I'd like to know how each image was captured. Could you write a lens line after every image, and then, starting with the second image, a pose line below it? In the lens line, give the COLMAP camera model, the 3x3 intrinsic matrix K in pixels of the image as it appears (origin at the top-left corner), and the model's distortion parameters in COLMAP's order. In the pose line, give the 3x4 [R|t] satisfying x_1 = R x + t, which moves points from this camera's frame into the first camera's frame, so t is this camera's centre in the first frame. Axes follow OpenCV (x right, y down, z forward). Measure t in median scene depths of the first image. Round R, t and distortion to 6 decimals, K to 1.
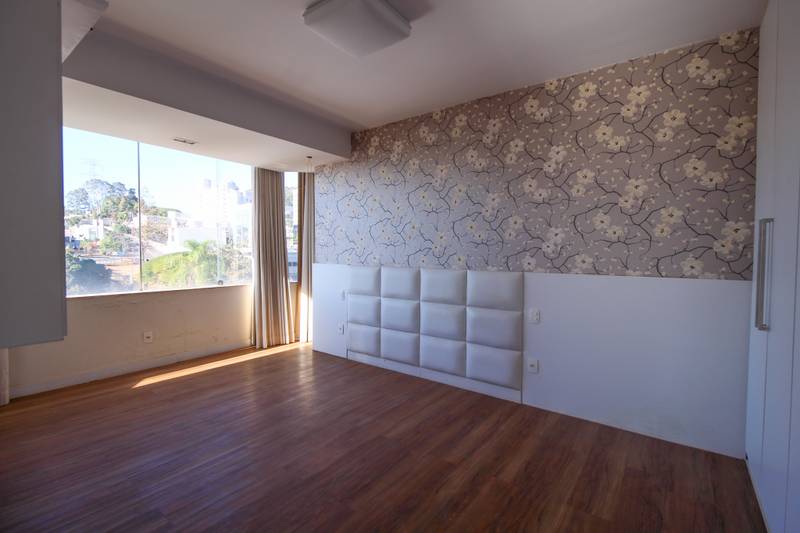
lens RADIAL K [[365.0, 0, 396.9], [0, 365.0, 266.3], [0, 0, 1]] dist [-0.002685, -0.005507]
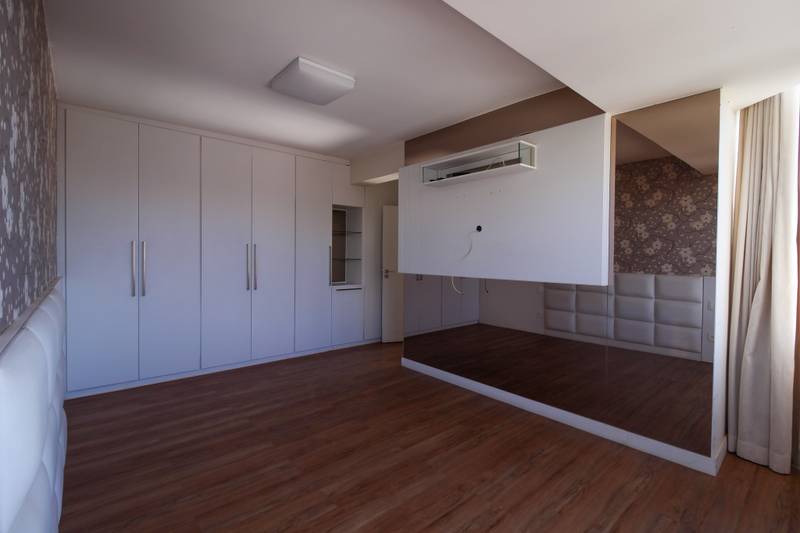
lens RADIAL K [[365.0, 0, 400.1], [0, 365.0, 264.2], [0, 0, 1]] dist [-0.002685, -0.005507]
pose [[-0.978799, -0.014921, 0.204278, -0.526908], [-0.001432, 0.997817, 0.066022, -0.094202], [-0.204817, 0.064330, -0.976684, 1.712261]]
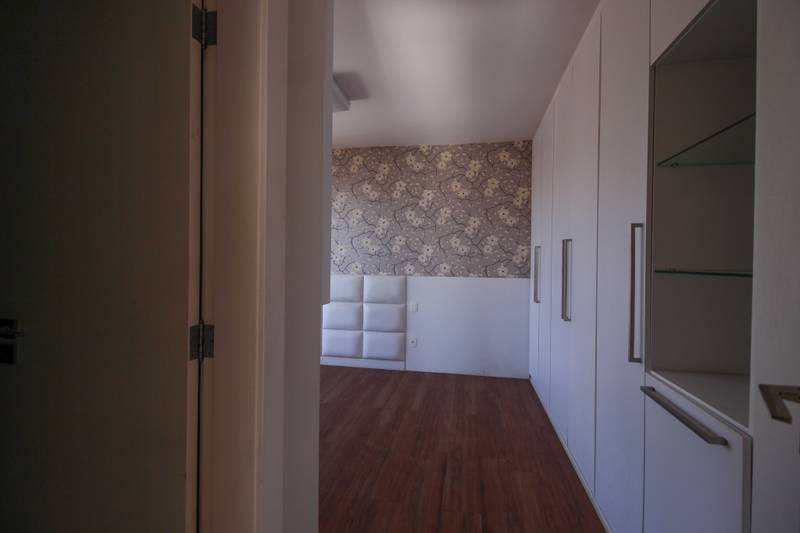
lens RADIAL K [[365.0, 0, 399.9], [0, 365.0, 265.1], [0, 0, 1]] dist [-0.002685, -0.005507]
pose [[0.894039, 0.001125, 0.447988, -0.333974], [0.009554, 0.999722, -0.021577, 0.004958], [-0.447887, 0.023571, 0.893779, -0.272230]]
